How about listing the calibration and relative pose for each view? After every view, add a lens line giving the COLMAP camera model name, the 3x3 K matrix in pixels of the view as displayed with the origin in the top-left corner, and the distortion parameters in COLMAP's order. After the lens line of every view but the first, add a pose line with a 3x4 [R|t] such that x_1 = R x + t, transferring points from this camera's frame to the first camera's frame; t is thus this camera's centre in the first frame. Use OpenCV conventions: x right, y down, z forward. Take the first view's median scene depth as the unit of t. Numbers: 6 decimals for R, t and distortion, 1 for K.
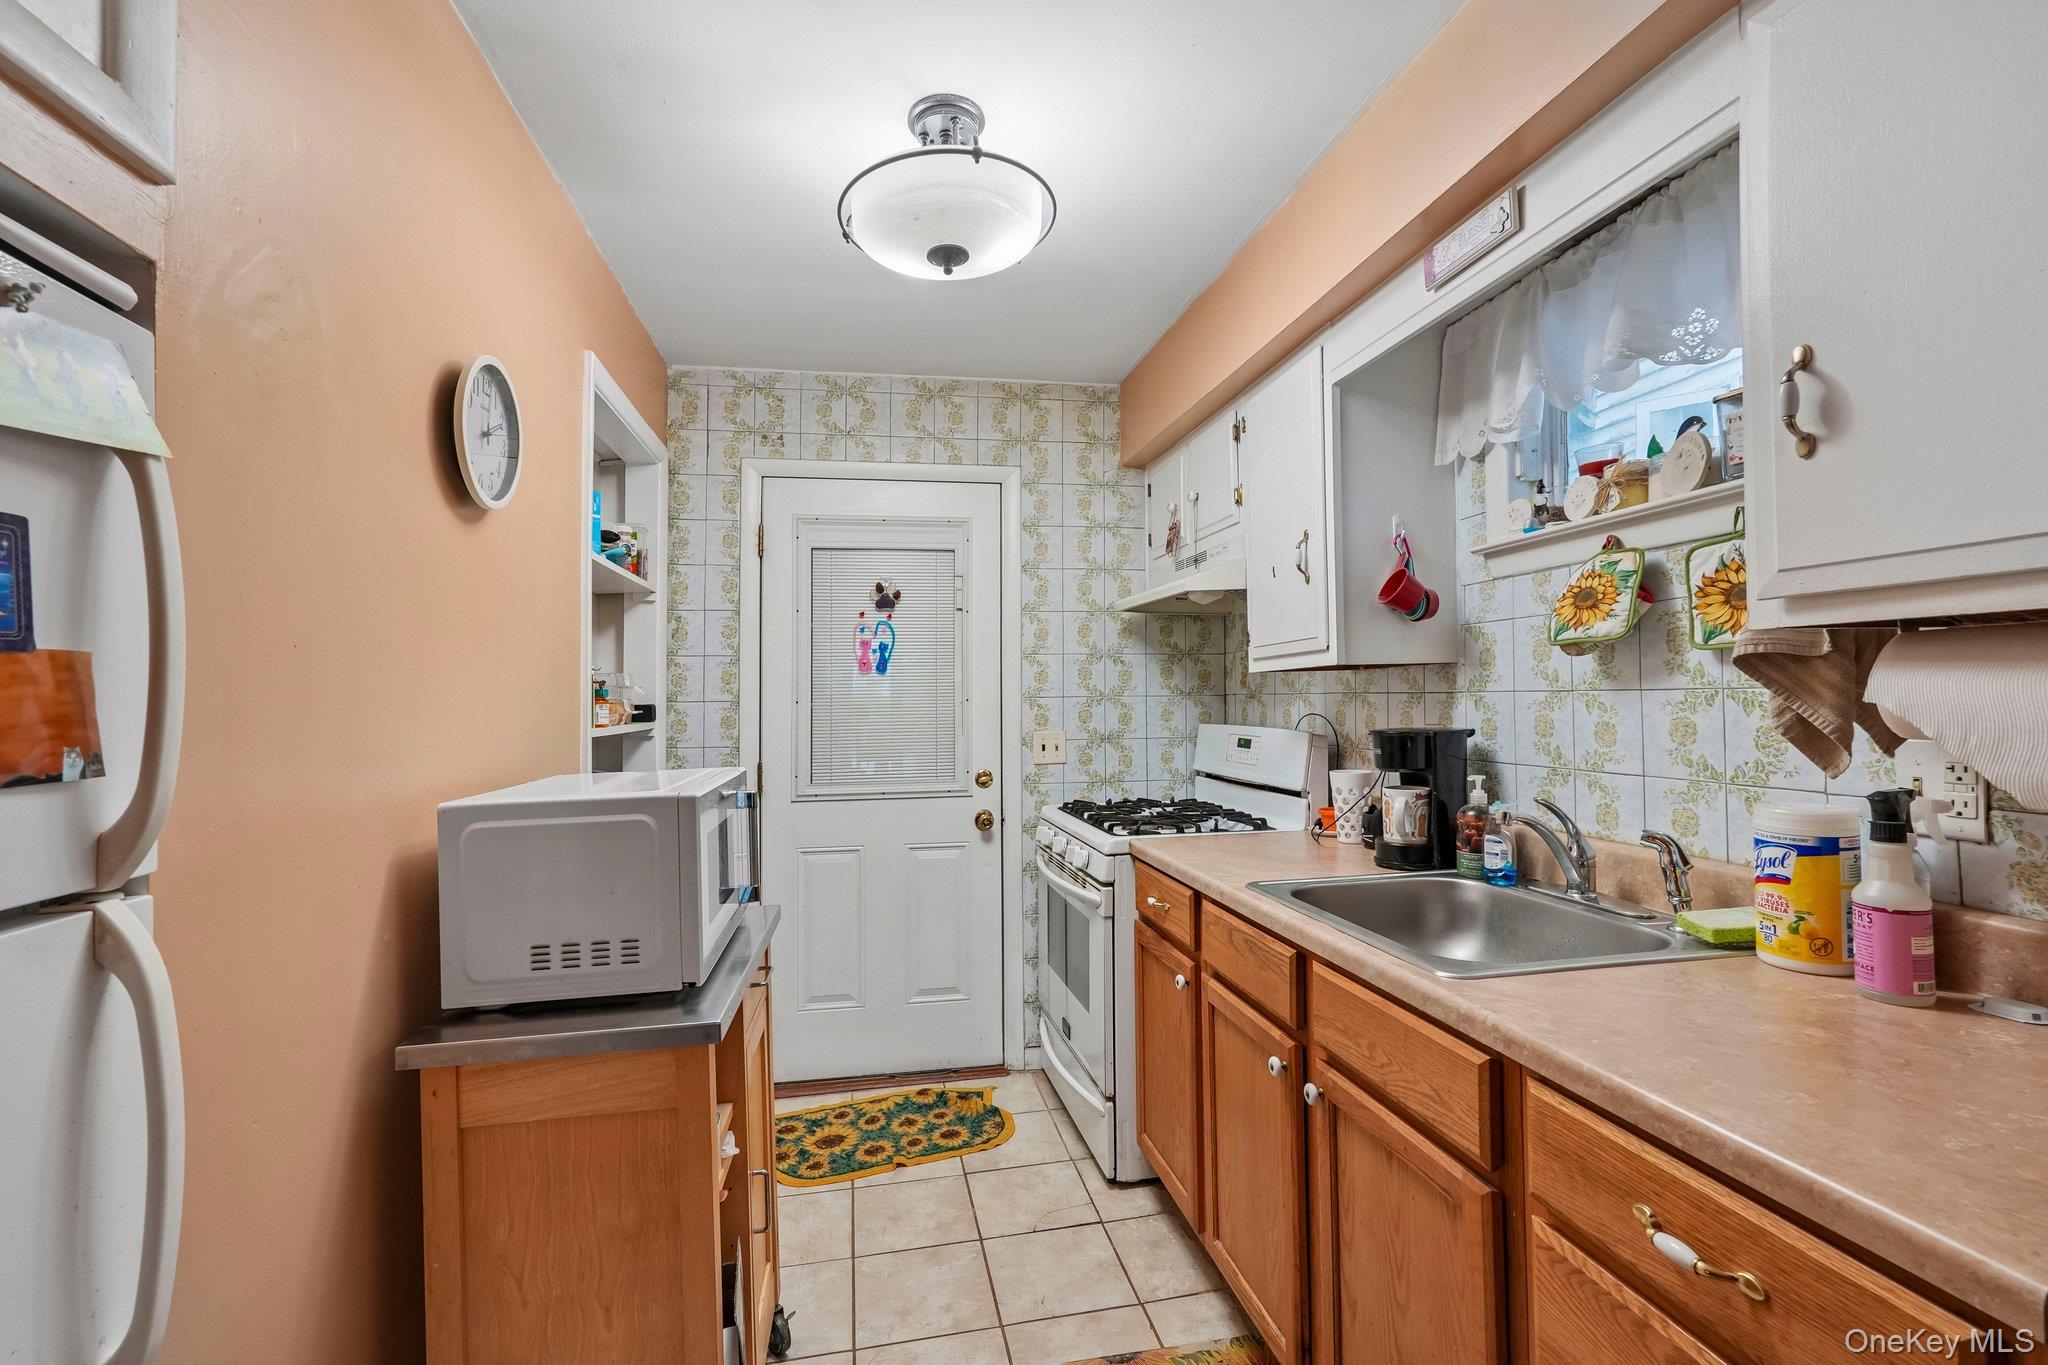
lens RADIAL K [[905.9, 0, 1017.5], [0, 905.9, 676.5], [0, 0, 1]] dist [-0.008838, 0.002495]
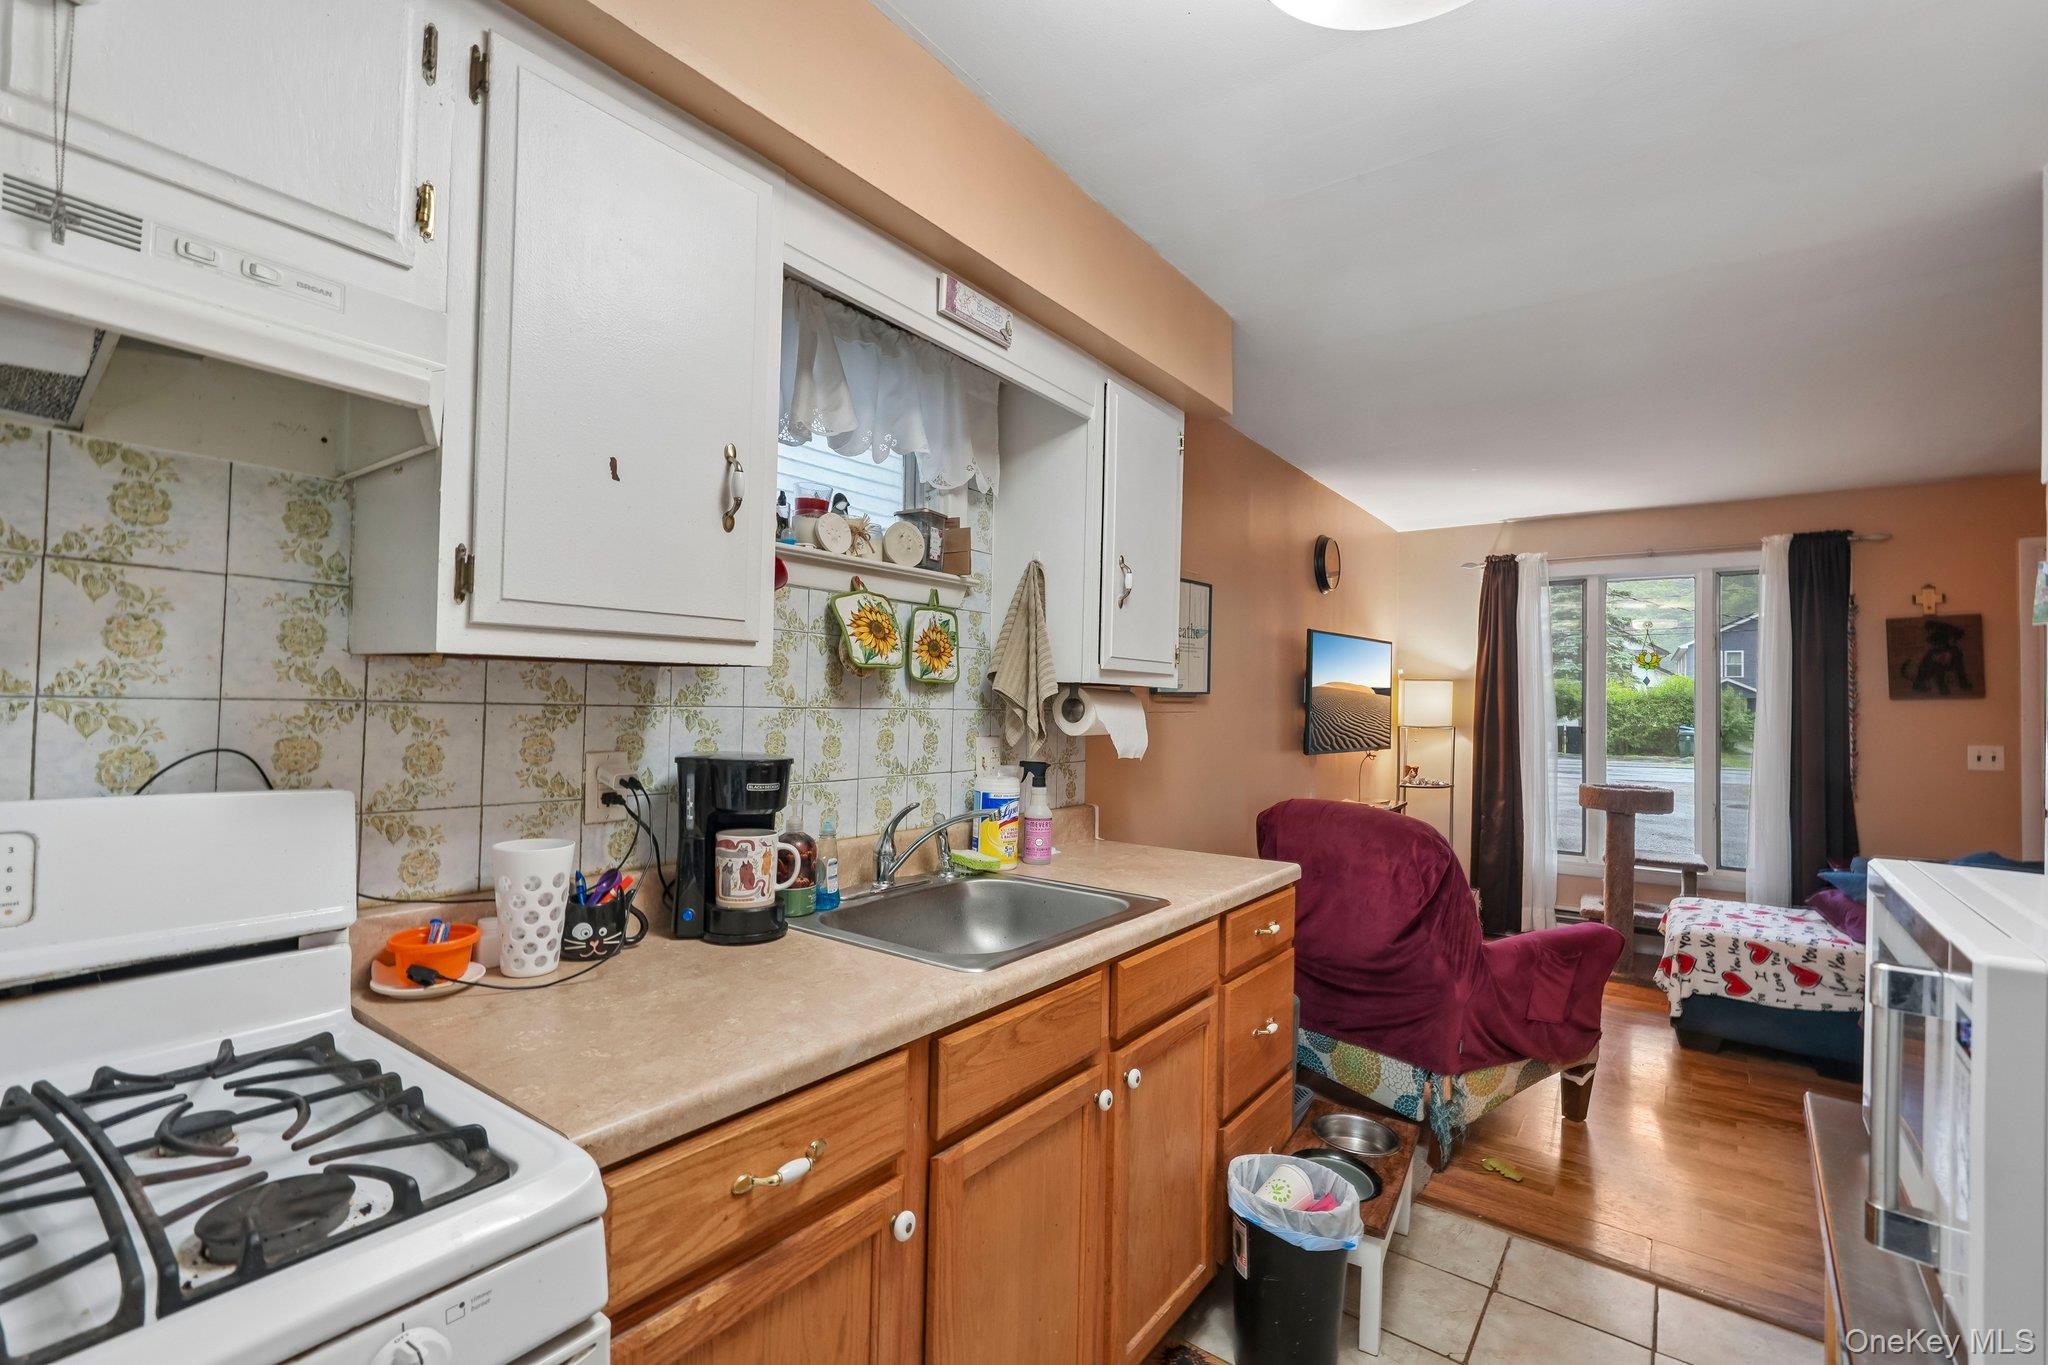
lens RADIAL K [[905.9, 0, 1016.2], [0, 905.9, 701.6], [0, 0, 1]] dist [-0.008838, 0.002495]
pose [[-0.694260, 0.005621, 0.719703, -0.172888], [-0.025186, 0.999167, -0.032100, 0.020189], [-0.719284, -0.040412, -0.693540, 0.868251]]
